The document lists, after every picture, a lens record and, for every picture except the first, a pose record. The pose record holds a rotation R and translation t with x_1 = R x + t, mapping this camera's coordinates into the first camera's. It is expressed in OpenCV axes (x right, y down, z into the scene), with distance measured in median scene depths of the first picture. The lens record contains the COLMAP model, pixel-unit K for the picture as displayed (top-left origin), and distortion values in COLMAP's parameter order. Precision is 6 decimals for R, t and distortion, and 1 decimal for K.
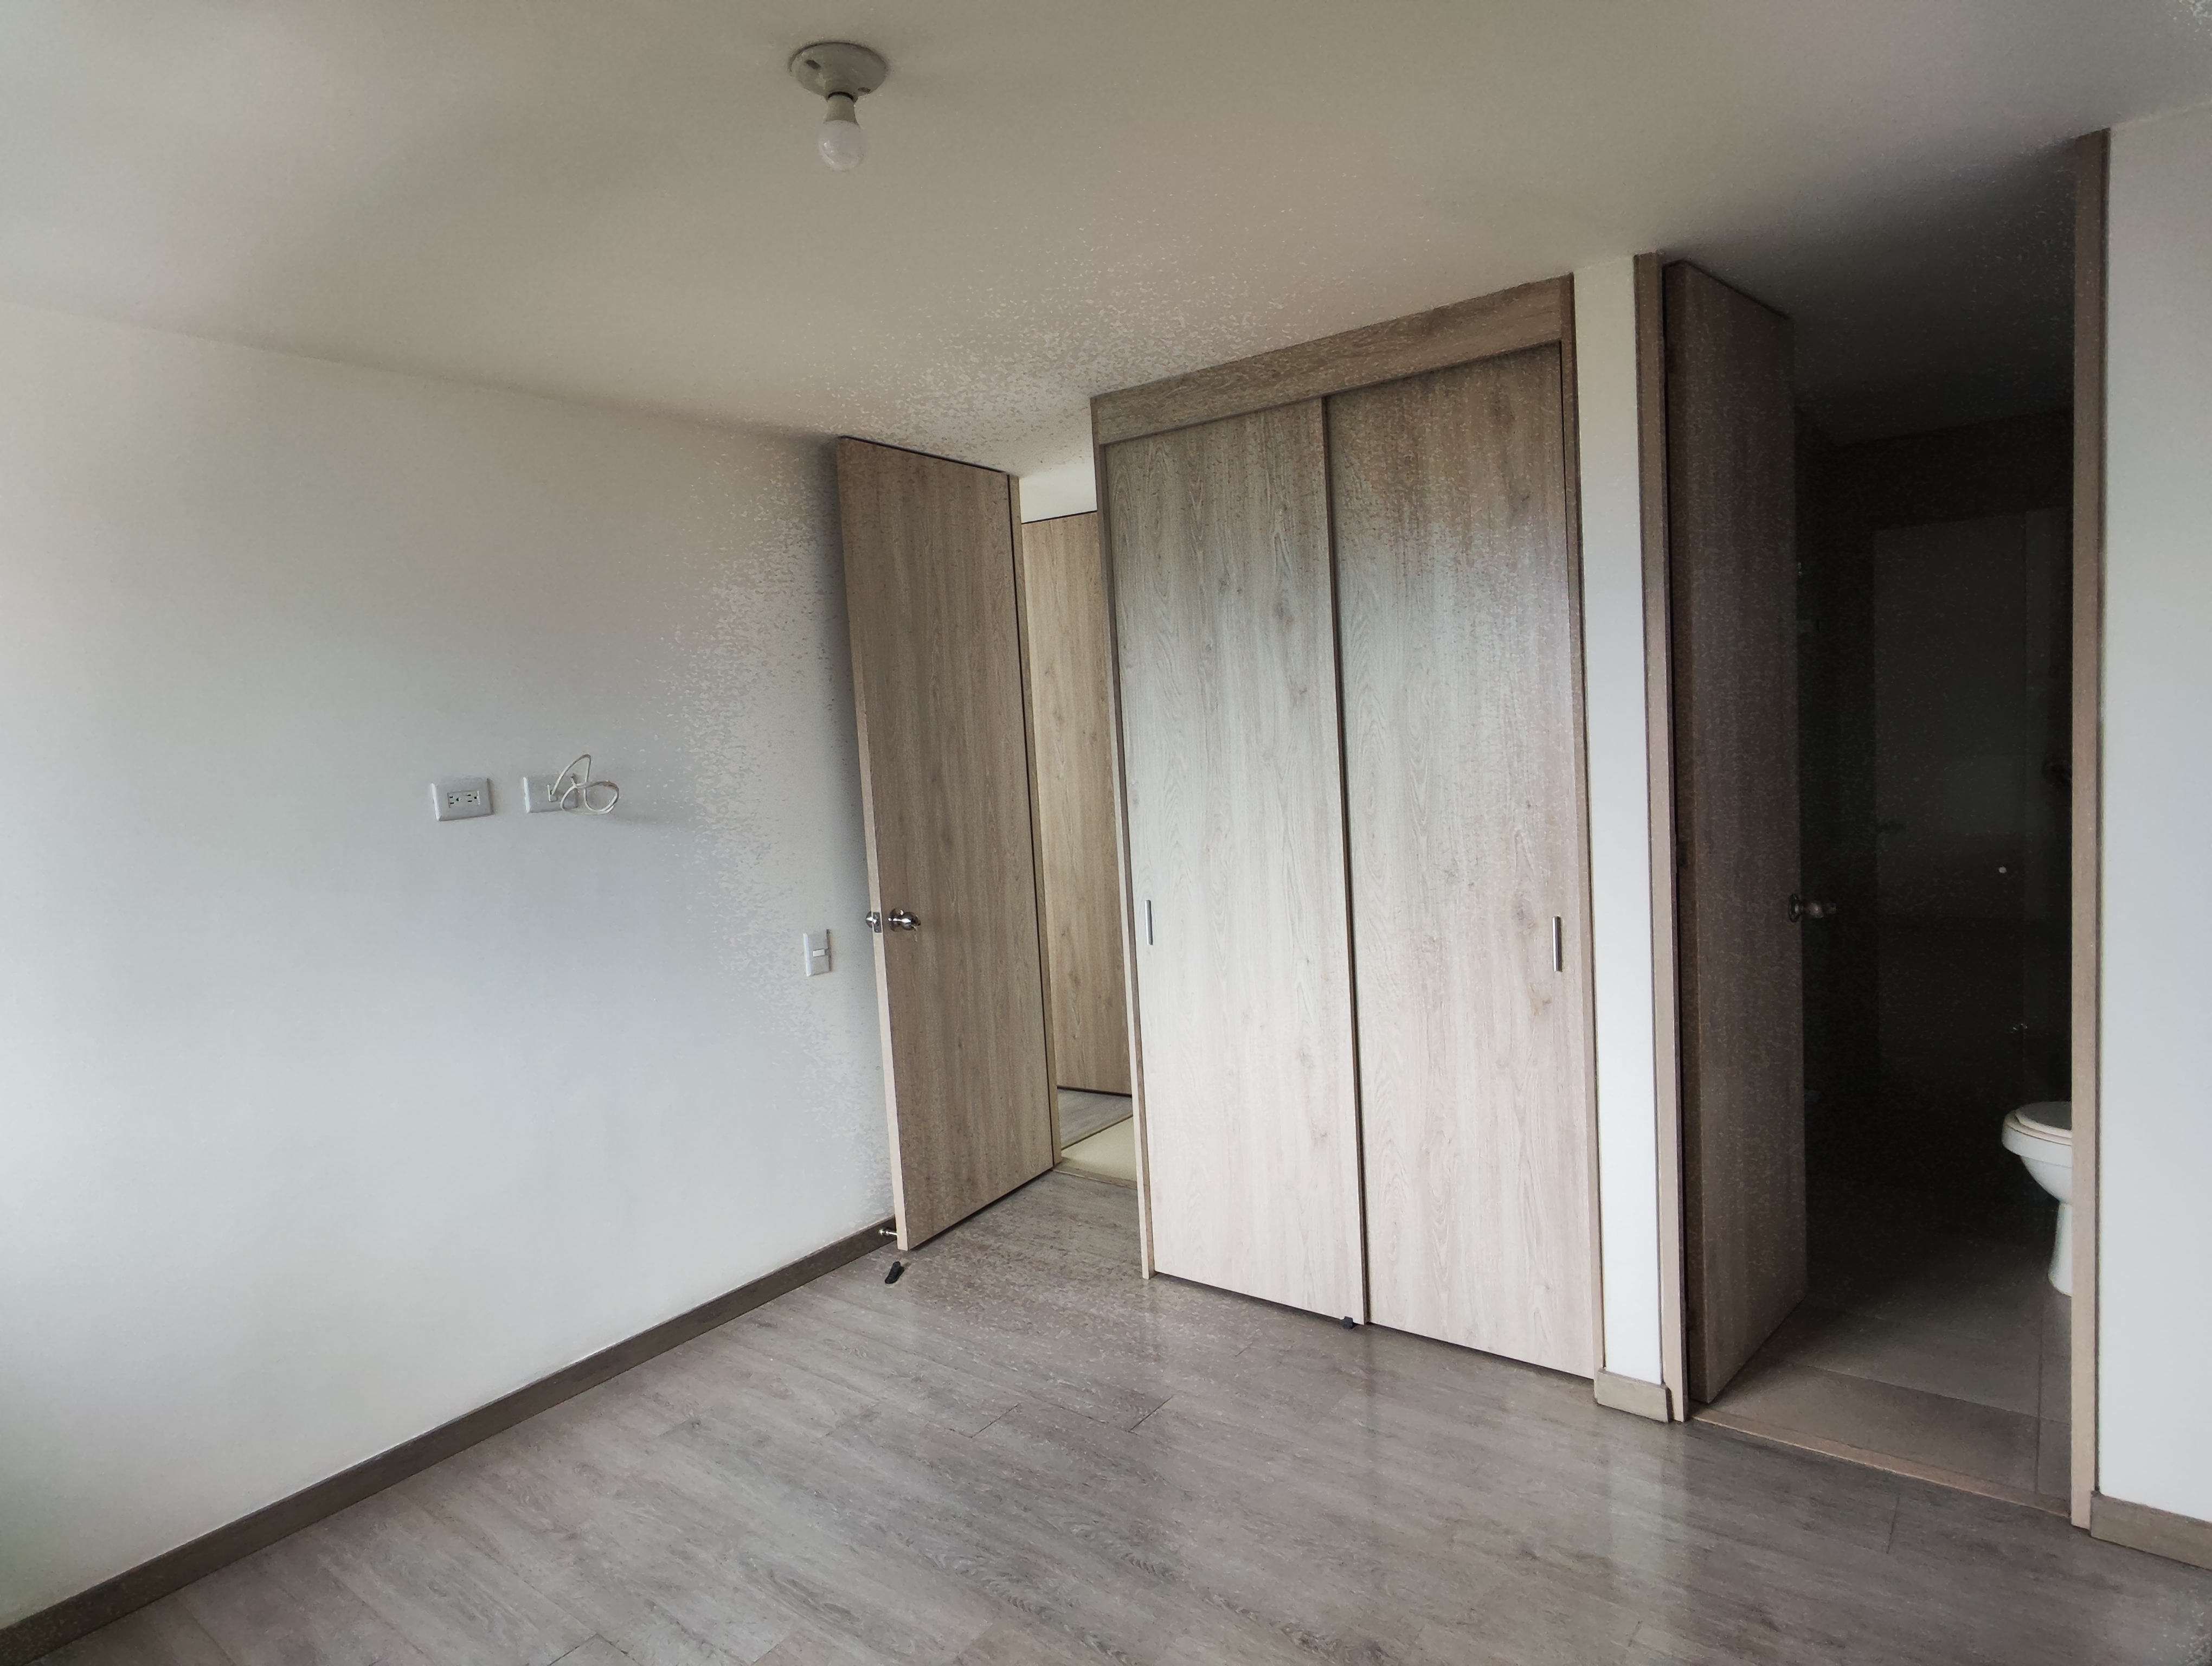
lens RADIAL K [[1279.3, 0, 1106.0], [0, 1279.3, 833.0], [0, 0, 1]] dist [0.001814, 0.002287]
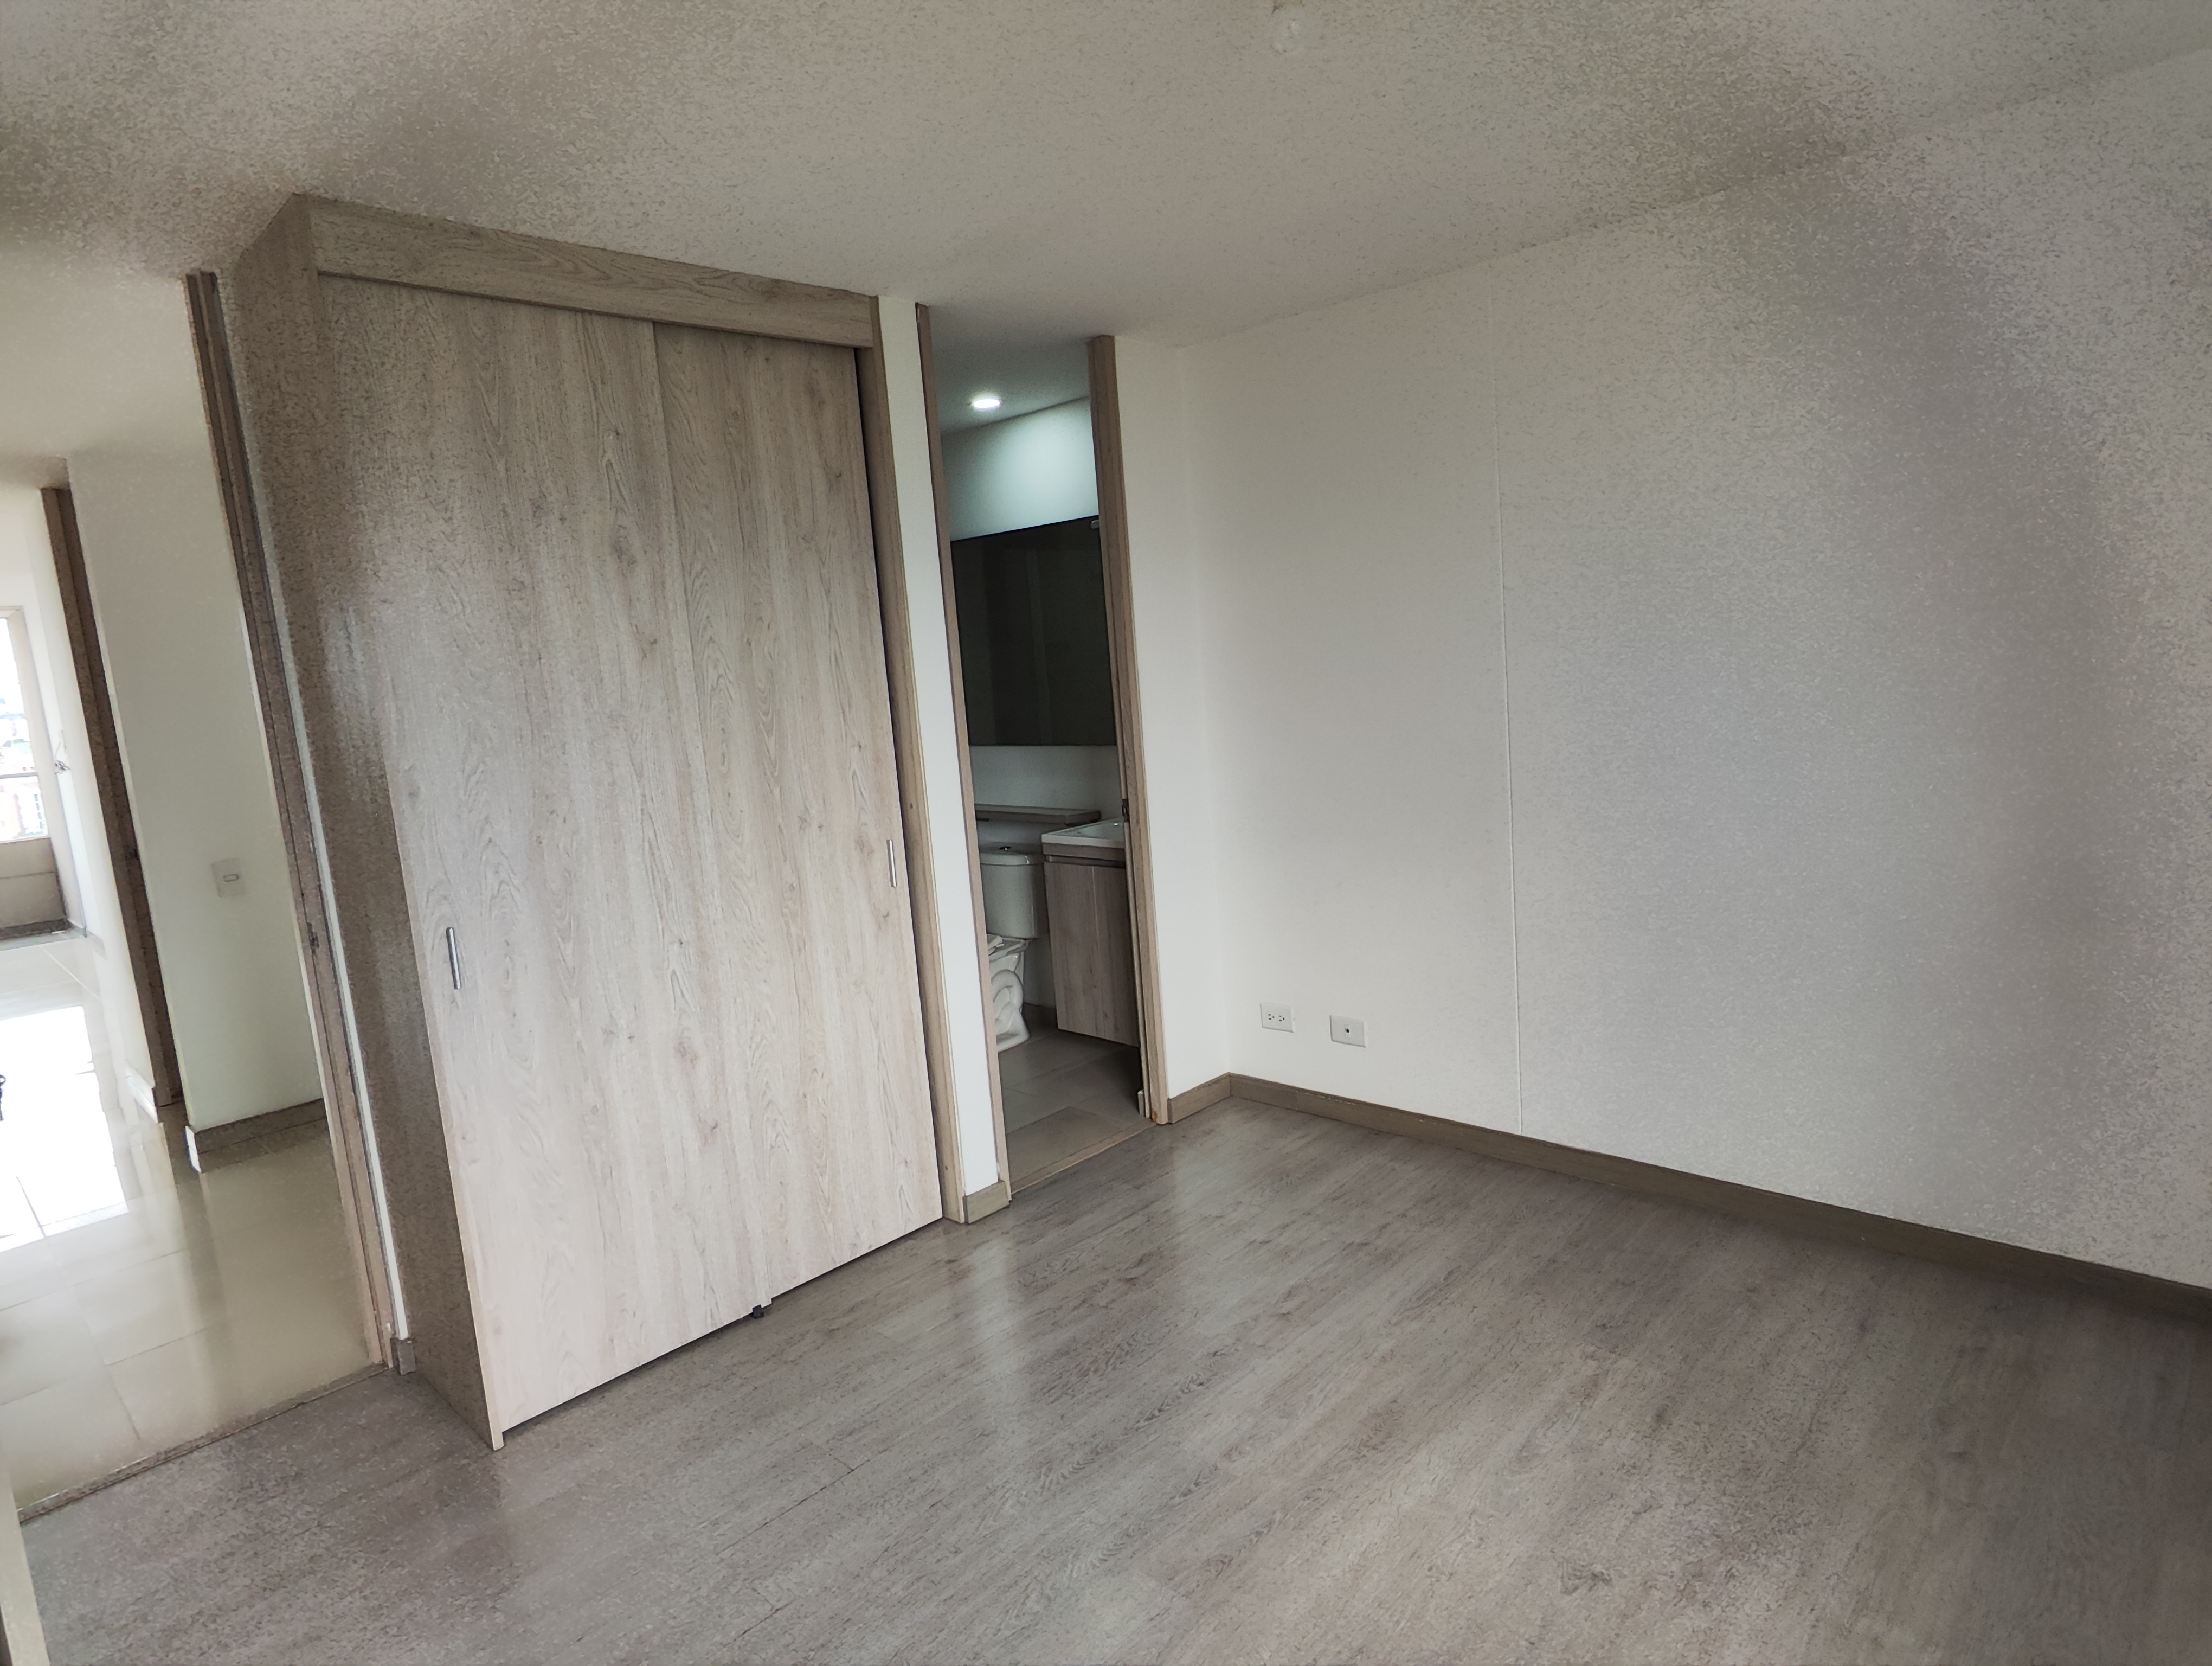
lens RADIAL K [[1279.3, 0, 1106.0], [0, 1279.3, 833.0], [0, 0, 1]] dist [0.001814, 0.002287]
pose [[0.109096, -0.090402, 0.989912, -0.736678], [0.154445, 0.985304, 0.072960, 0.004505], [-0.981960, 0.144927, 0.121455, 0.620718]]
